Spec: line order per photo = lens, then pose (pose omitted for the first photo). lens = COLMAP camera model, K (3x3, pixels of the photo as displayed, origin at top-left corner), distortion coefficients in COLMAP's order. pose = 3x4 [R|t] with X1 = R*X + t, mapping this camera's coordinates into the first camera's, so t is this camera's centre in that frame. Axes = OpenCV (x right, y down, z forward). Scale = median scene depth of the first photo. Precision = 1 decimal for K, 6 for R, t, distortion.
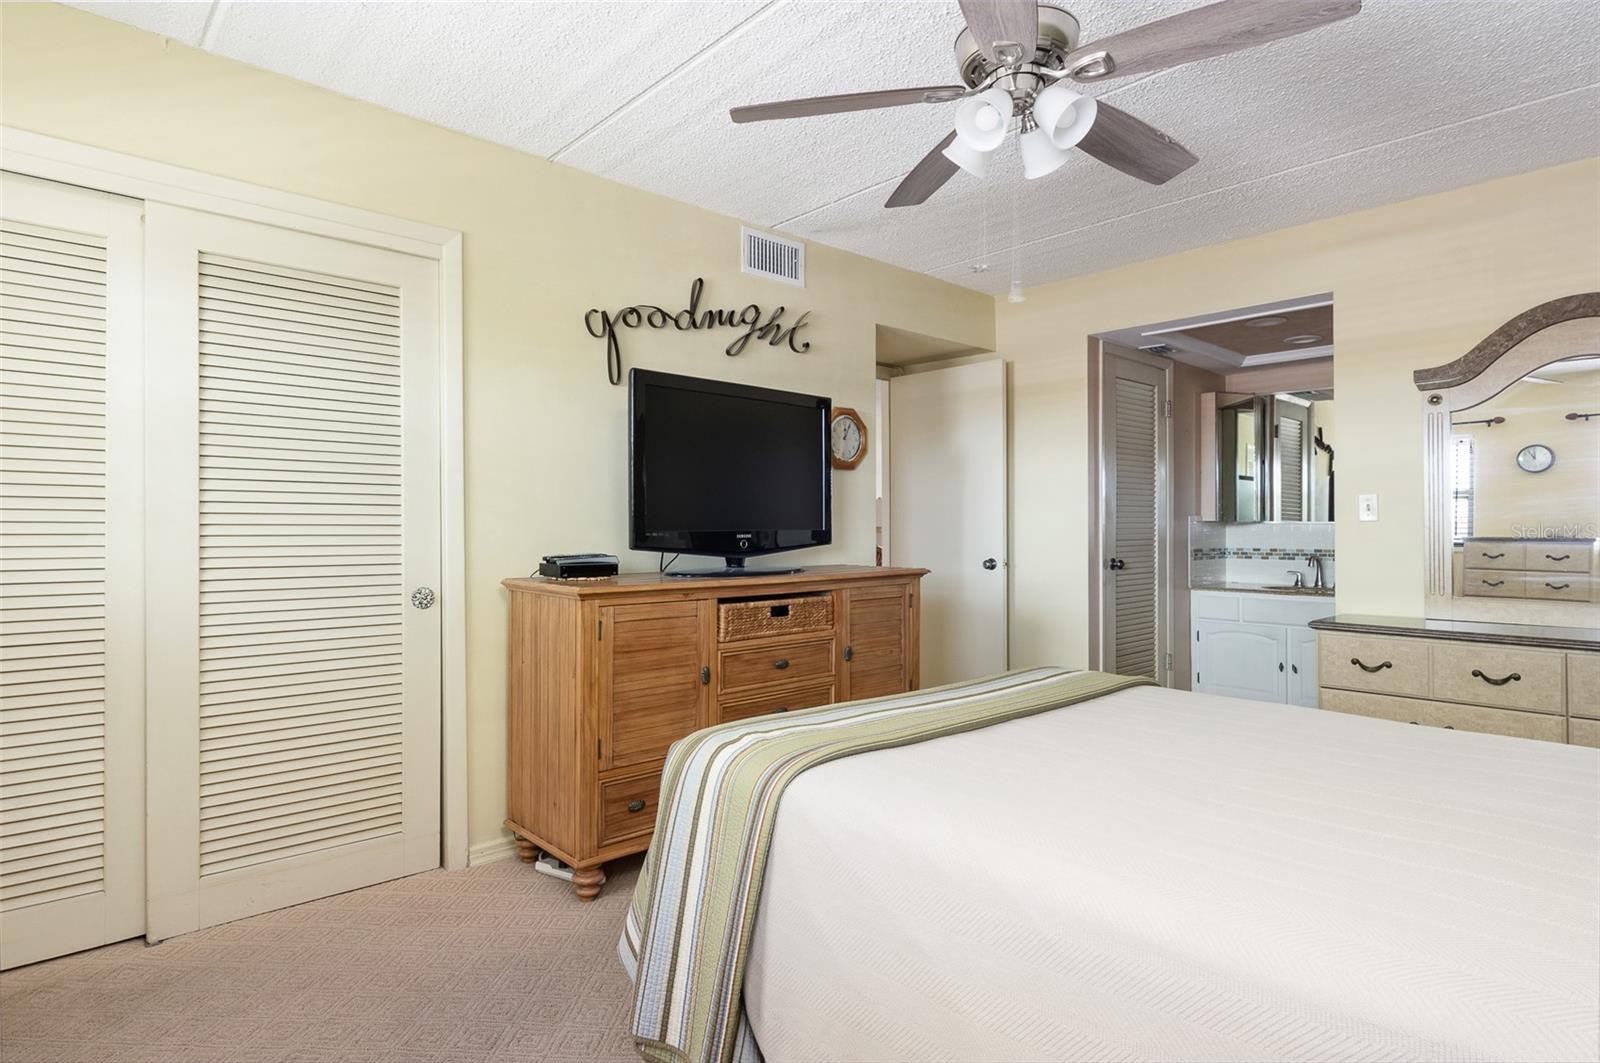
lens RADIAL K [[868.2, 0, 800.0], [0, 868.2, 531.5], [0, 0, 1]] dist [0.039643, -0.000070]
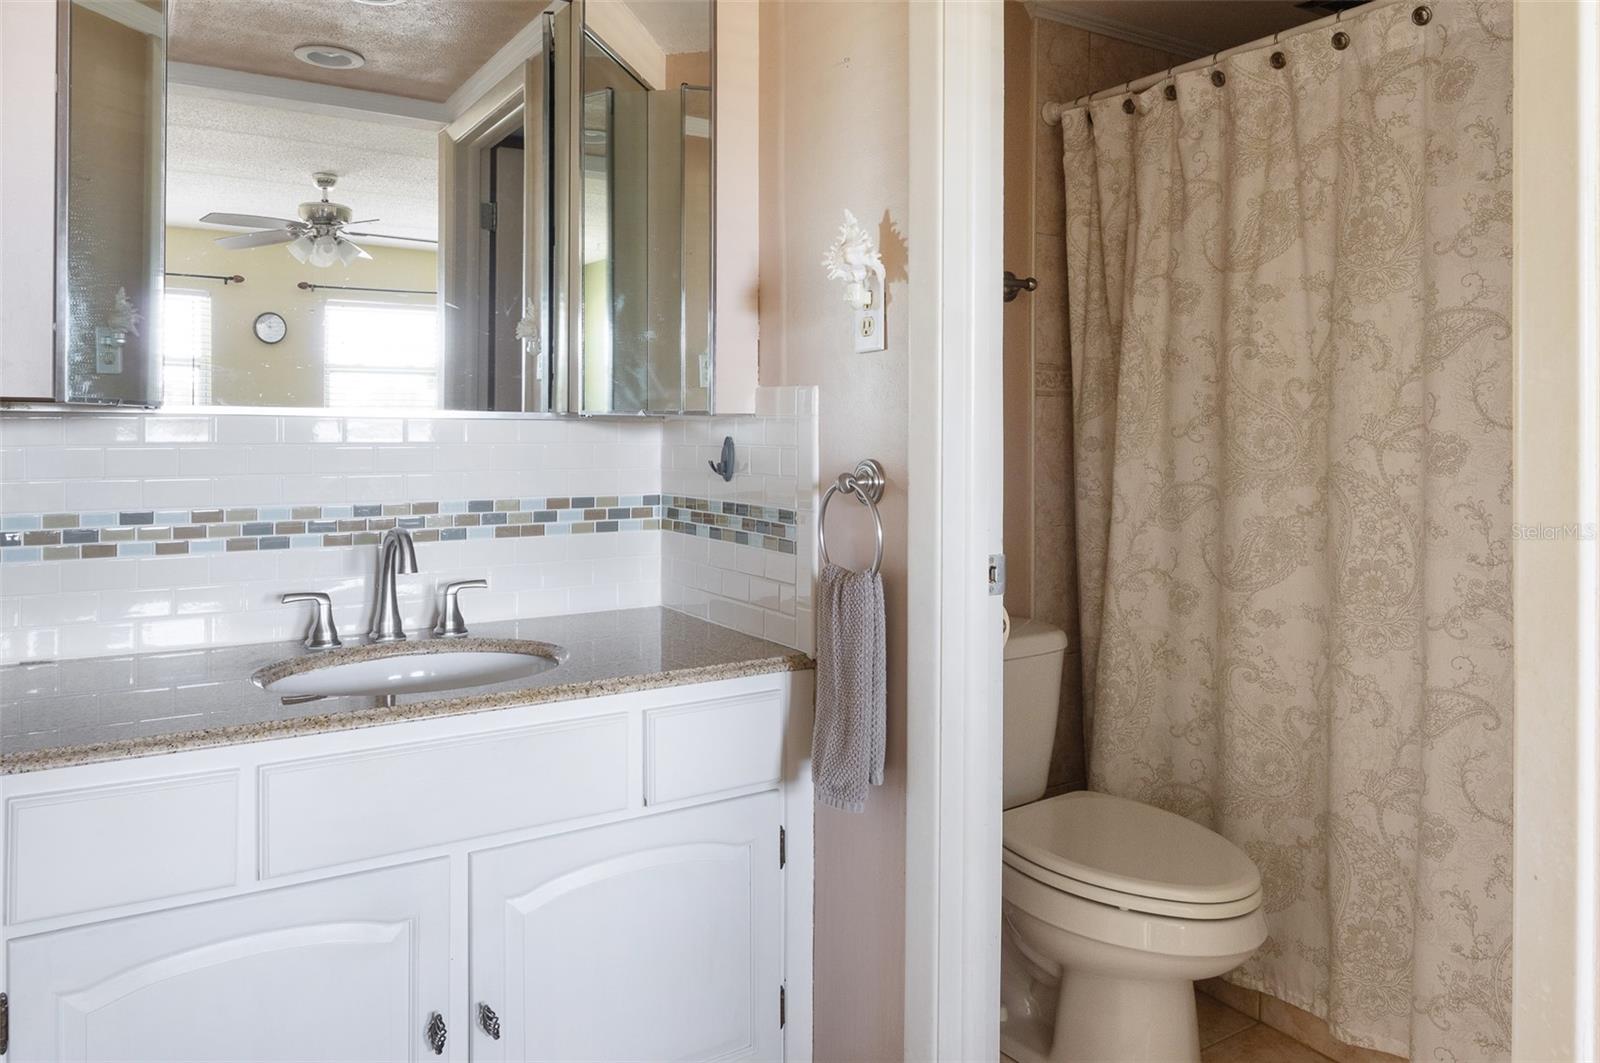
lens RADIAL K [[1079.6, 0, 801.6], [0, 1079.6, 430.1], [0, 0, 1]] dist [-0.002083, -0.000590]
pose [[0.184487, 0.001522, 0.982834, 0.261985], [0.002970, 0.999993, -0.002106, -0.003044], [-0.982830, 0.003308, 0.184481, 0.779962]]
